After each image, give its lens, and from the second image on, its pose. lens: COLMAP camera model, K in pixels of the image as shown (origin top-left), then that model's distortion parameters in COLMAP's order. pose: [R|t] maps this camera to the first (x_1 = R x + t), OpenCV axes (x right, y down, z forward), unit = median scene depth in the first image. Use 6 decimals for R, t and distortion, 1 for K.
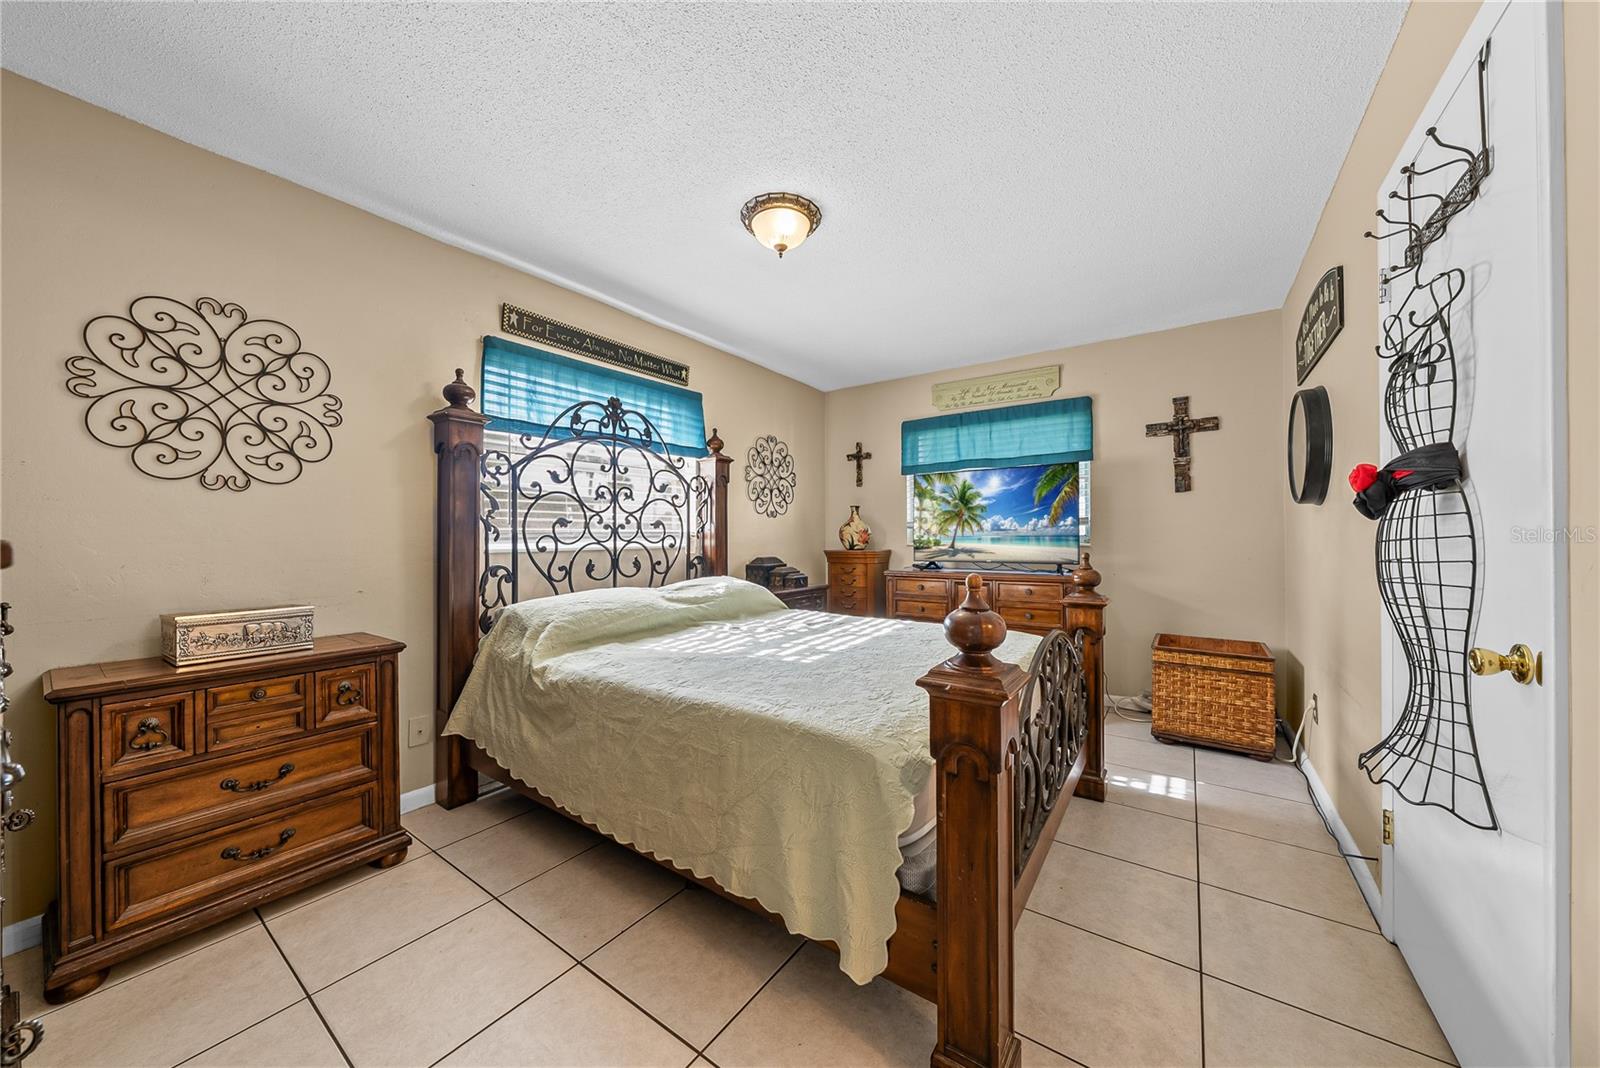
lens RADIAL K [[545.5, 0, 807.4], [0, 545.5, 535.1], [0, 0, 1]] dist [-0.006277, -0.000196]
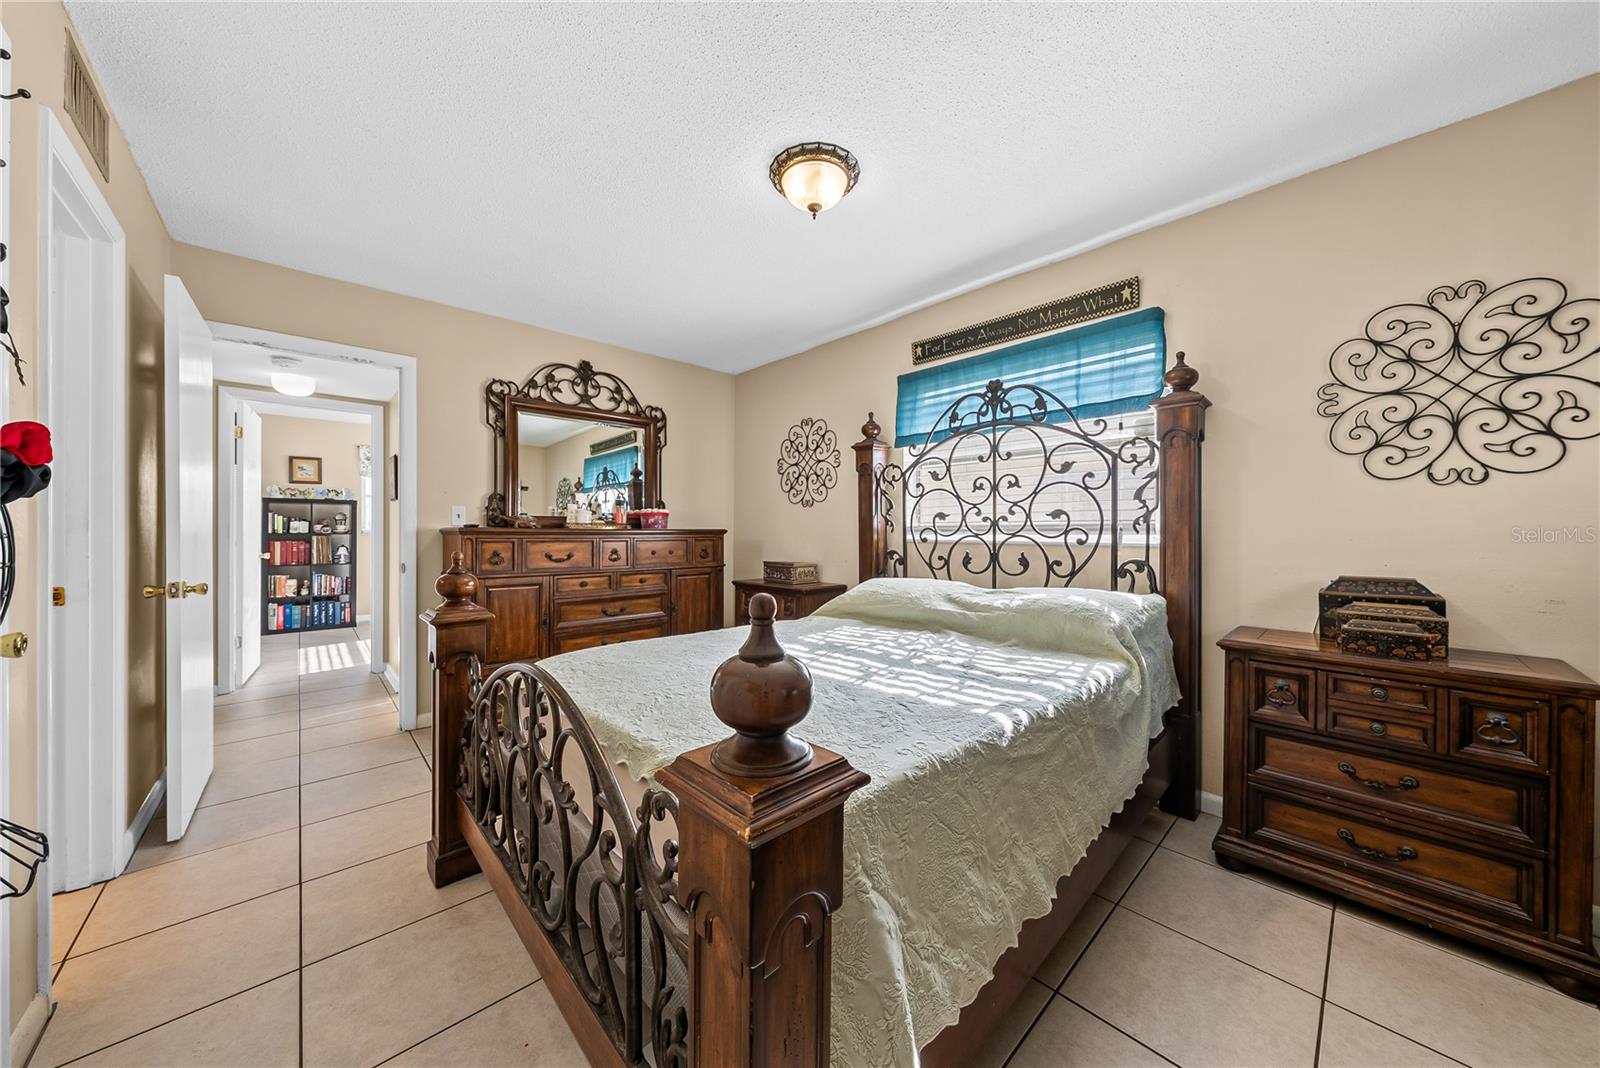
lens RADIAL K [[545.5, 0, 805.2], [0, 545.5, 535.7], [0, 0, 1]] dist [-0.006277, -0.000196]
pose [[-0.210698, 0.008035, -0.977518, 0.565534], [-0.005076, 0.999944, 0.009314, 0.006017], [0.977538, 0.006924, -0.210645, 0.796482]]
